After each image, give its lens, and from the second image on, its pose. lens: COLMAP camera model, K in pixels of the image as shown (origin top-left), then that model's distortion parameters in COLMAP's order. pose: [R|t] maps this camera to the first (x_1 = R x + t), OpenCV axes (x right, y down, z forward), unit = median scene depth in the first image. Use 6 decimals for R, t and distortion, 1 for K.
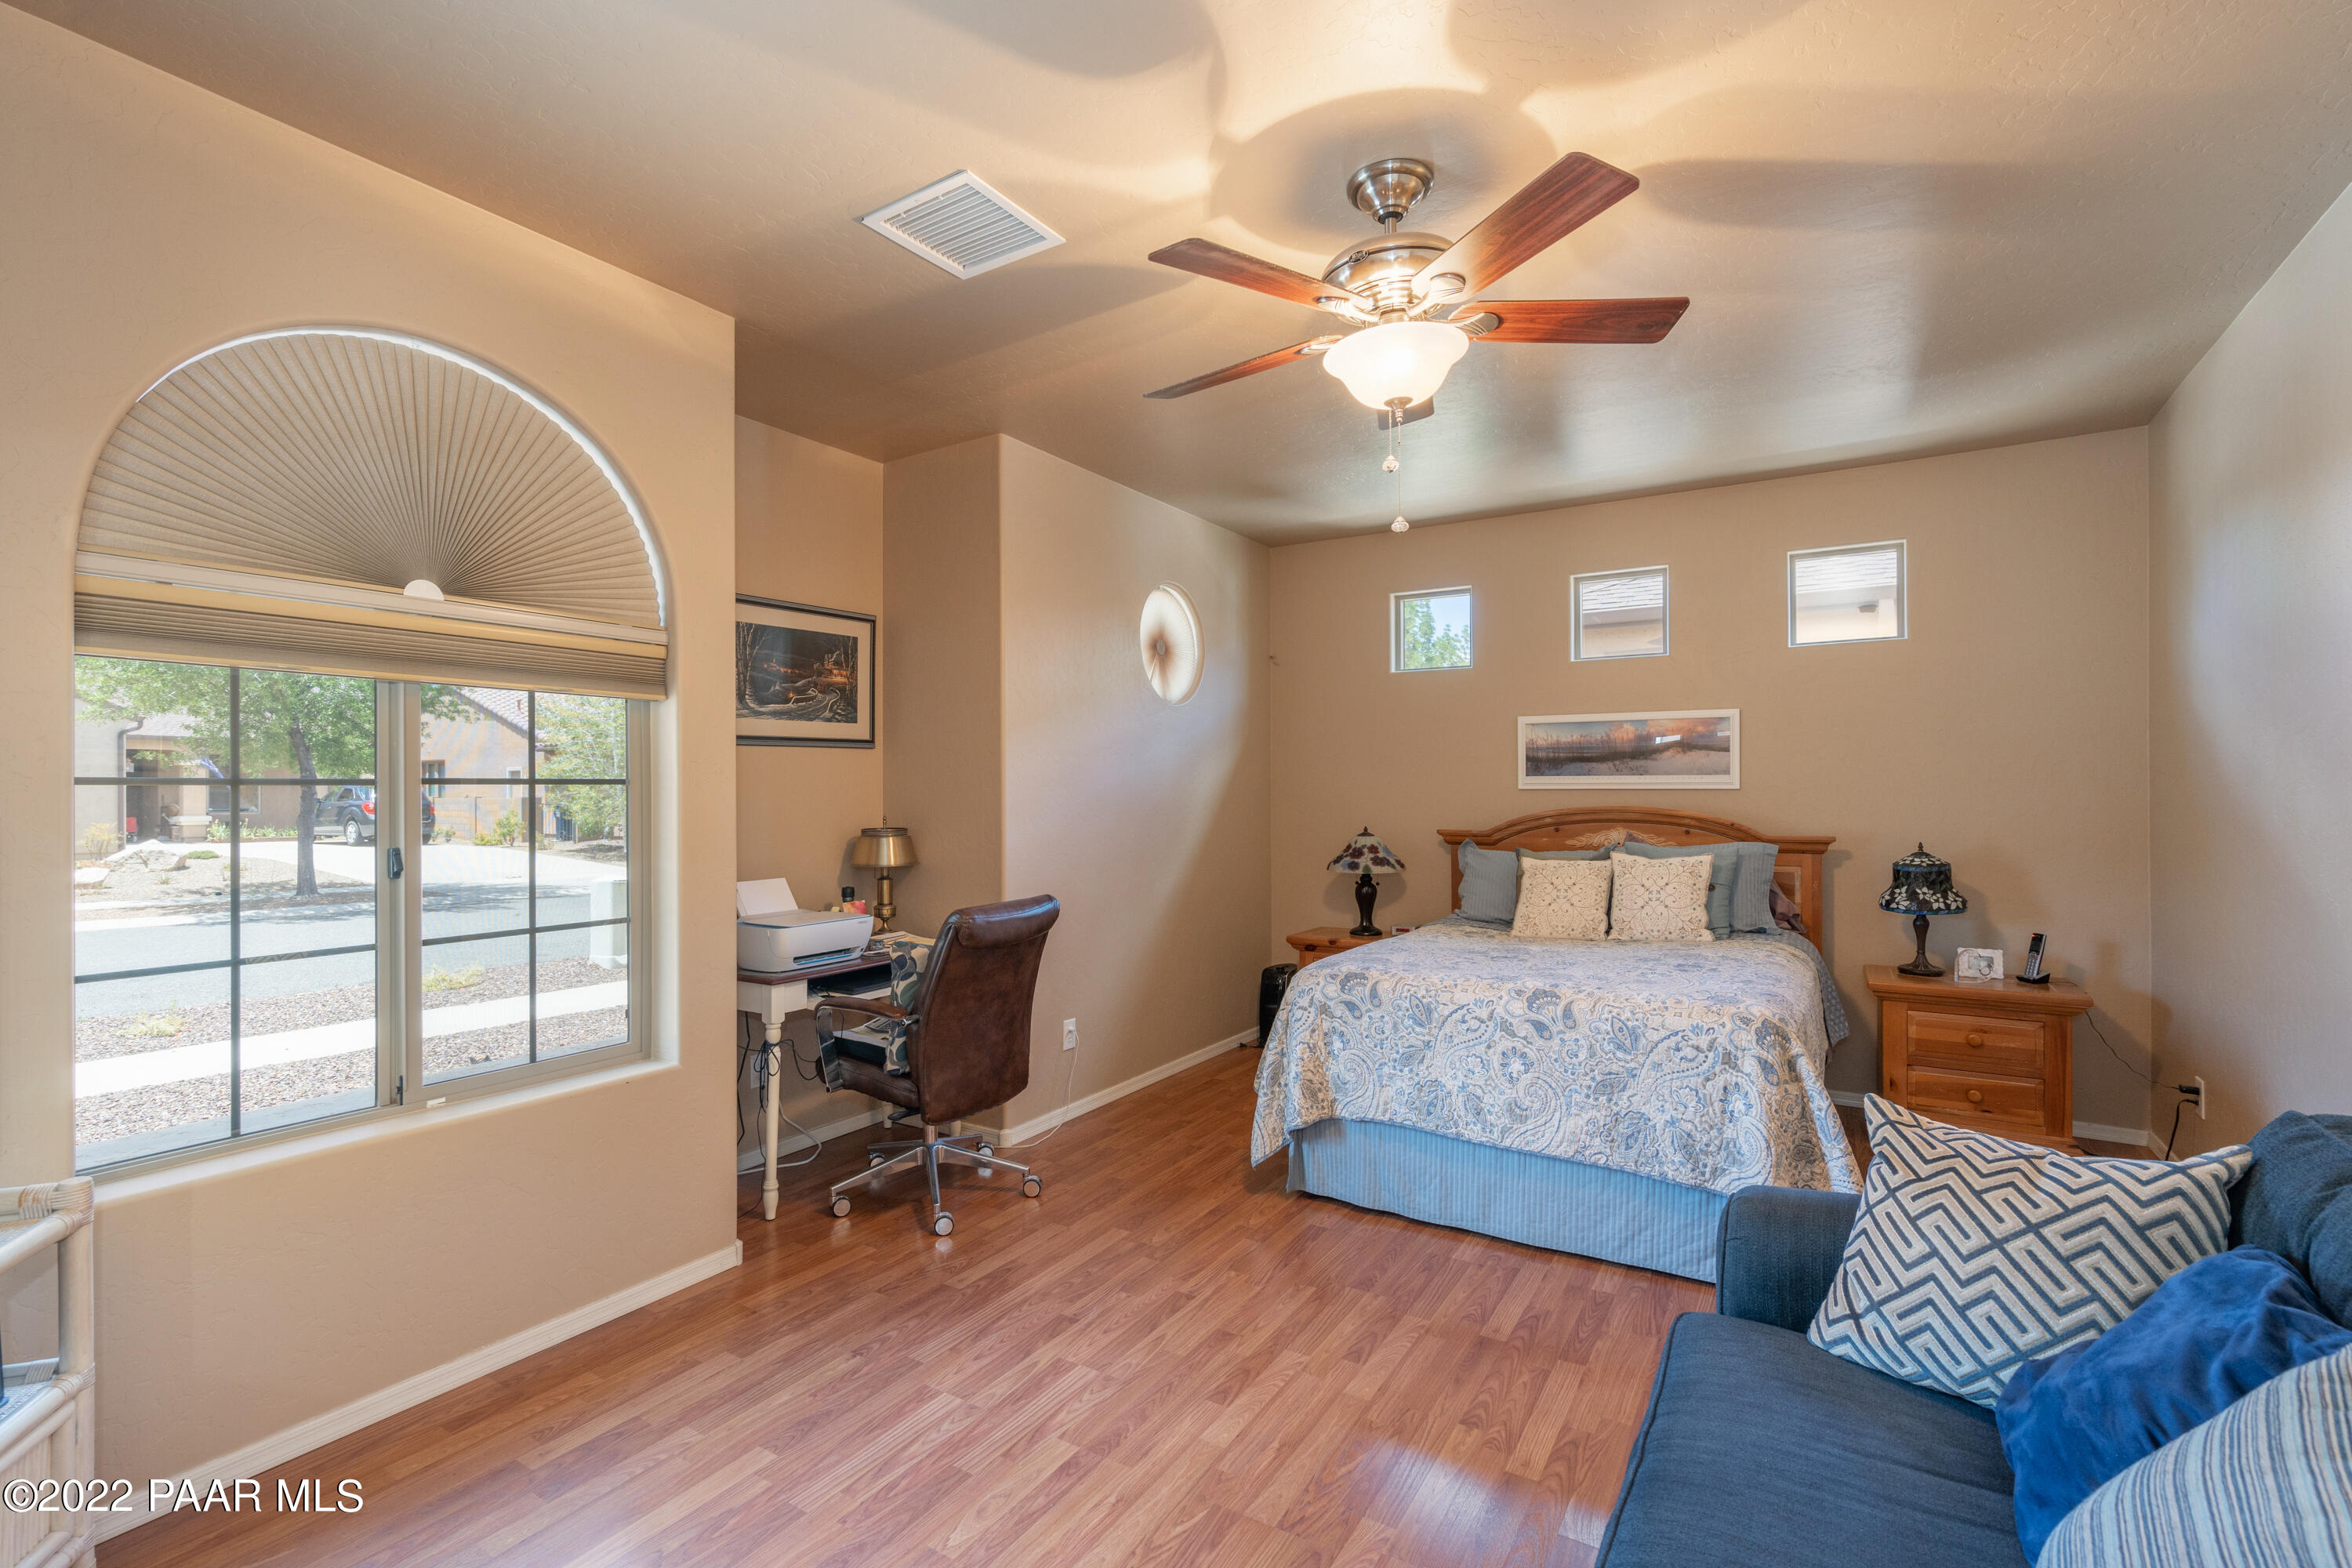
lens RADIAL K [[1050.8, 0, 1168.3], [0, 1050.8, 796.3], [0, 0, 1]] dist [-0.002275, 0.000039]
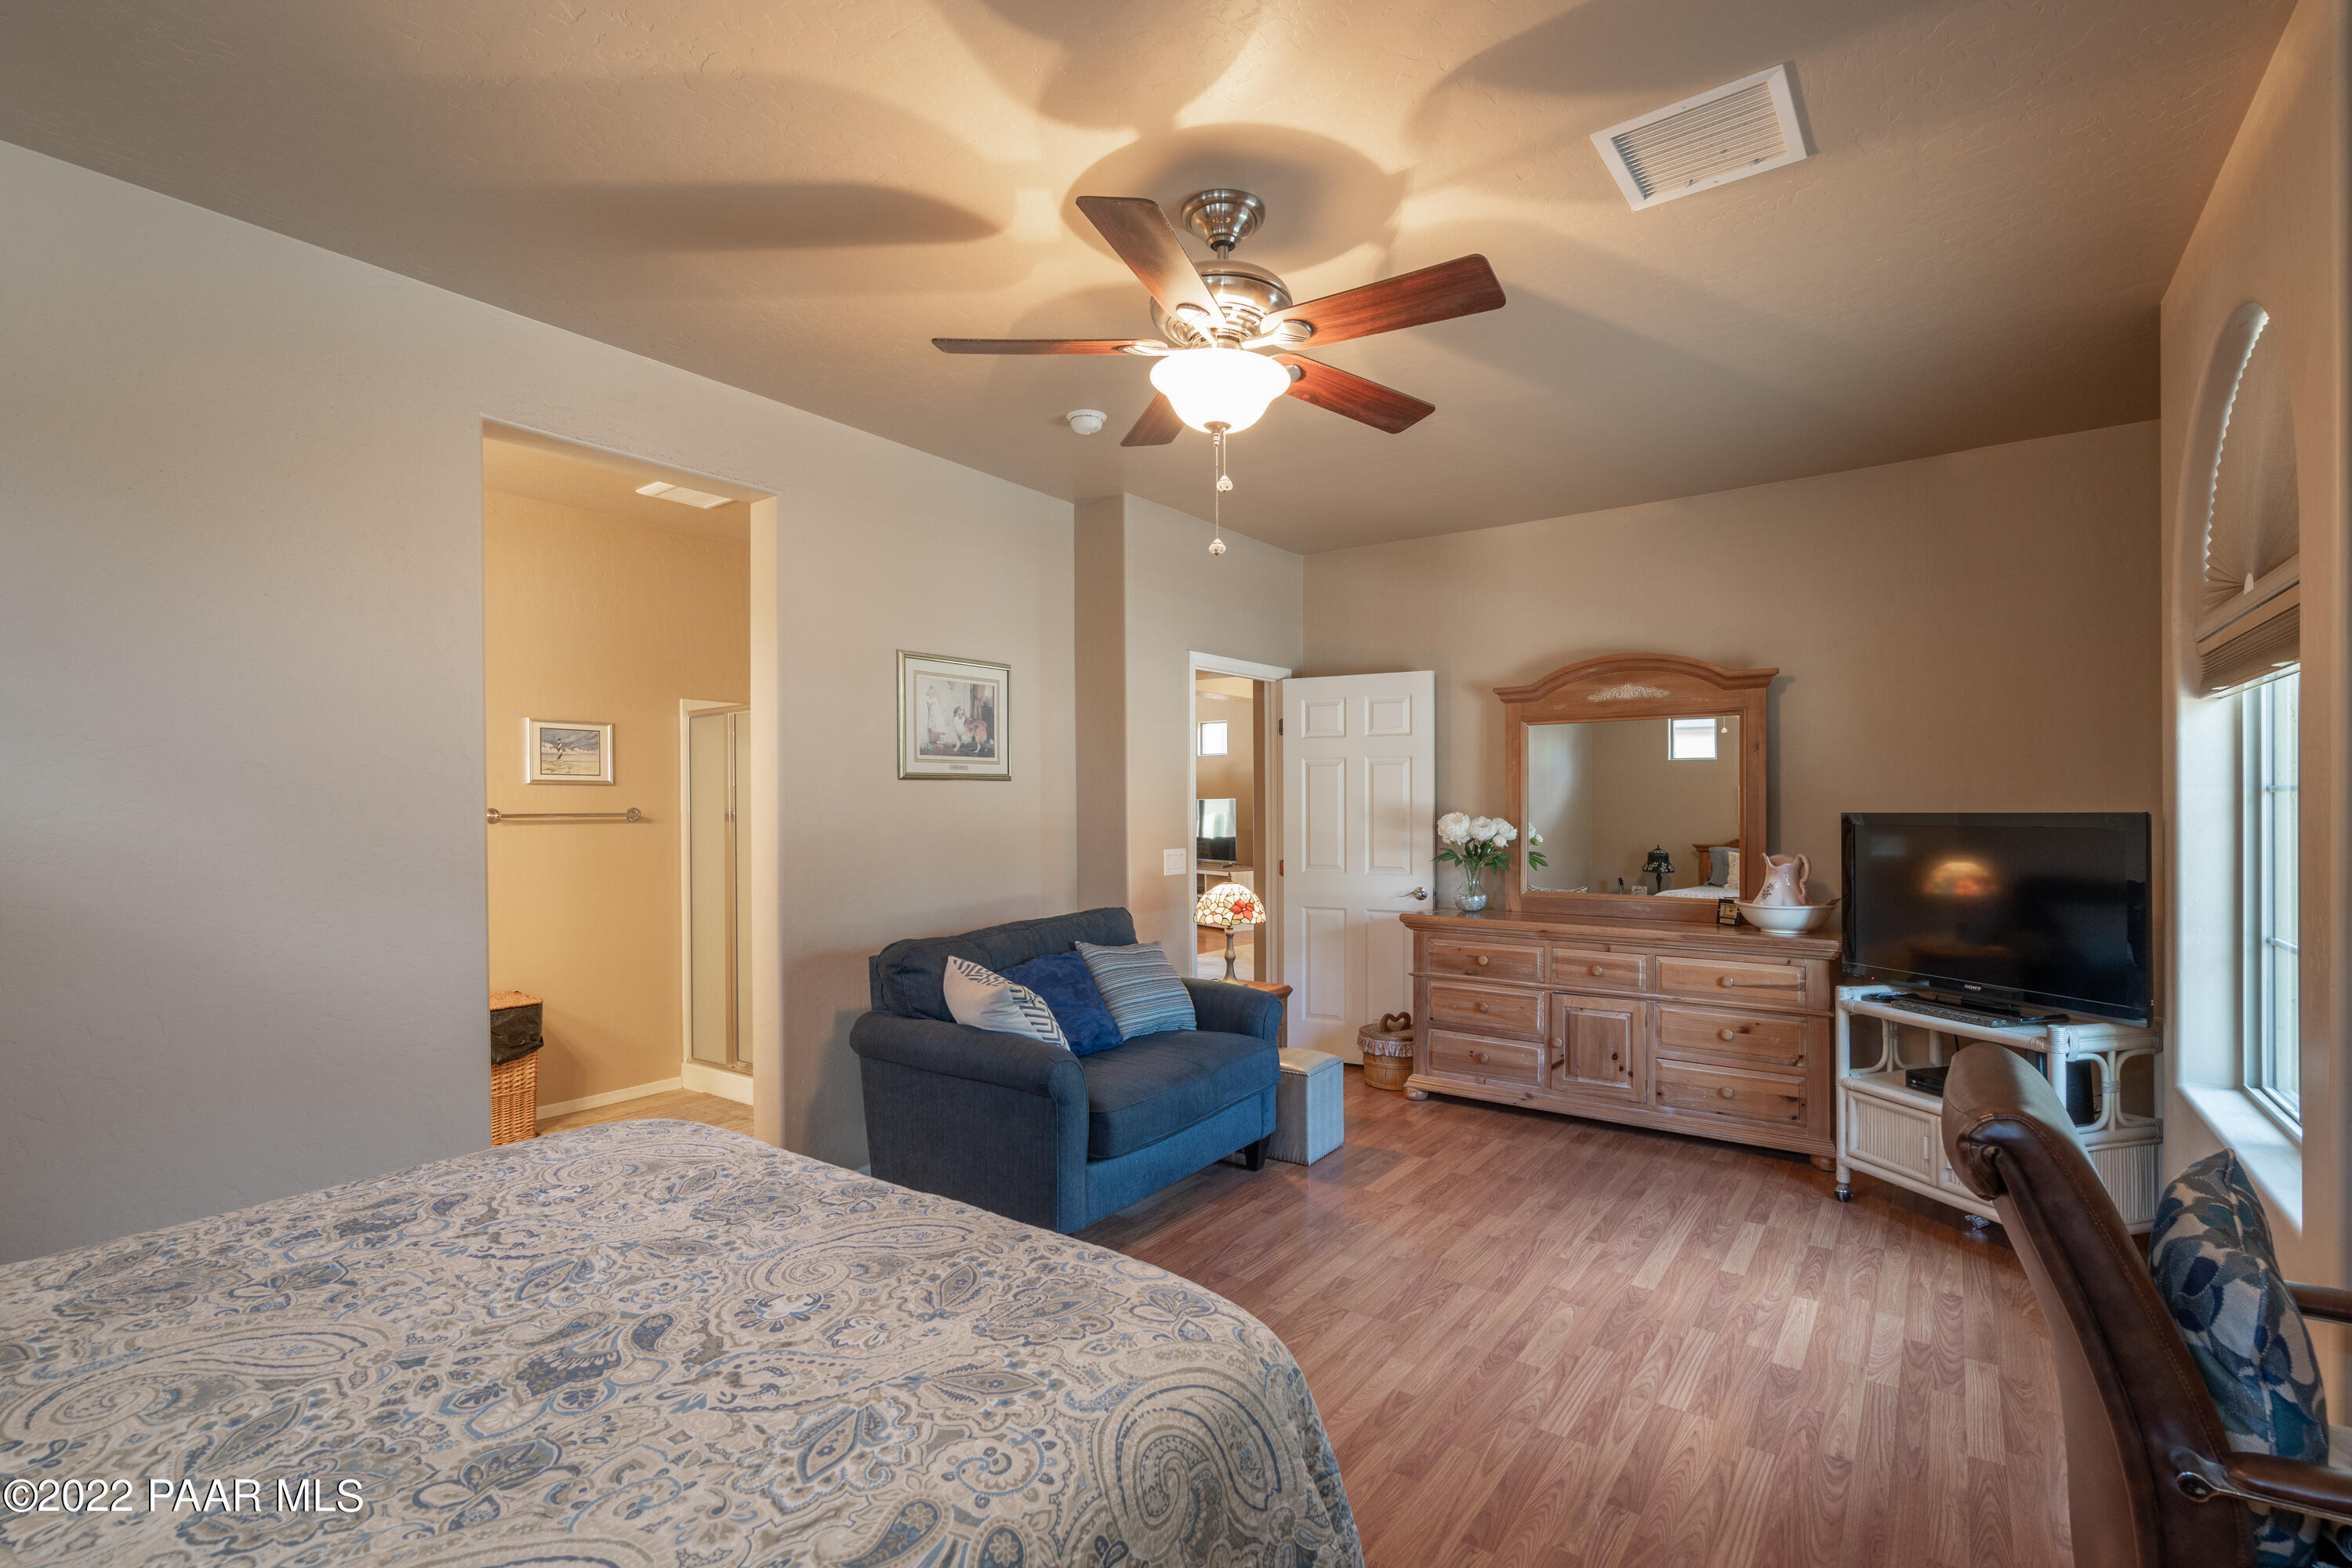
lens RADIAL K [[1050.8, 0, 1168.3], [0, 1050.8, 796.3], [0, 0, 1]] dist [-0.002275, 0.000039]
pose [[-0.996917, 0.008151, 0.078038, 0.193984], [0.007882, 0.999962, -0.003759, -0.010520], [-0.078065, -0.003132, -0.996943, 2.057088]]
